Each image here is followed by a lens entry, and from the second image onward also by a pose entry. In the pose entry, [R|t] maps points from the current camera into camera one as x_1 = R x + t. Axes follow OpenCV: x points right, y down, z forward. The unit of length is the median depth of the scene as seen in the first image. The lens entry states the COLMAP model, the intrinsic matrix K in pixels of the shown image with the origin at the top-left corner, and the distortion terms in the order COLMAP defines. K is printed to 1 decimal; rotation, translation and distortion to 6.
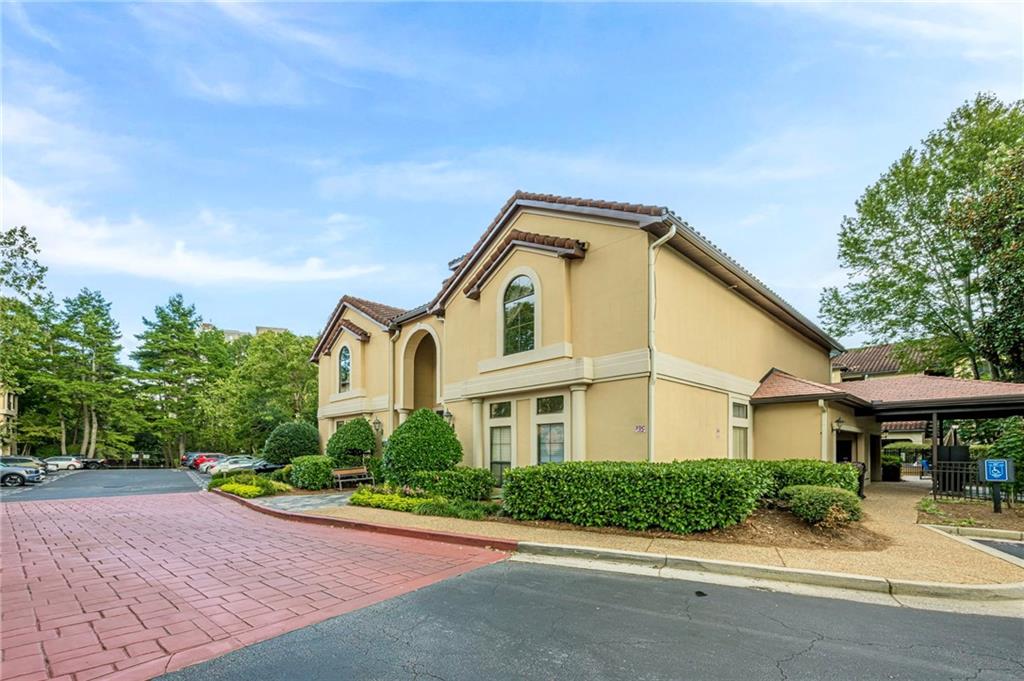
lens RADIAL K [[416.3, 0, 512.1], [0, 416.3, 344.6], [0, 0, 1]] dist [0.000975, -0.000071]
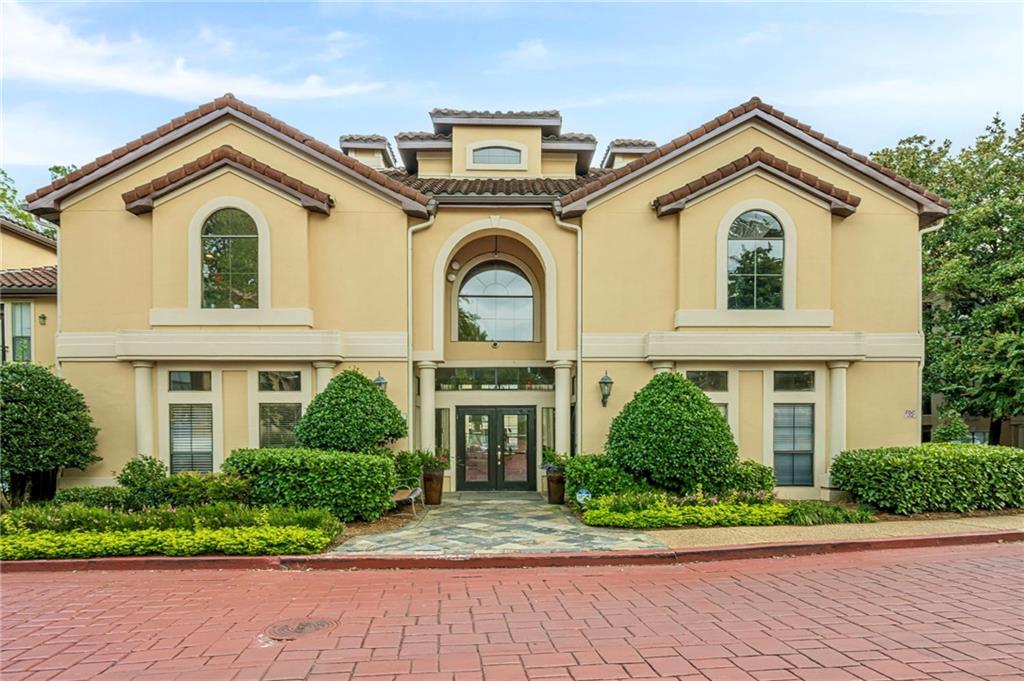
lens RADIAL K [[416.3, 0, 512.1], [0, 416.3, 344.6], [0, 0, 1]] dist [0.000975, -0.000071]
pose [[0.705050, 0.158356, 0.691250, -0.139408], [-0.174916, 0.983466, -0.046891, 0.033561], [-0.687247, -0.087851, 0.721092, 0.127749]]
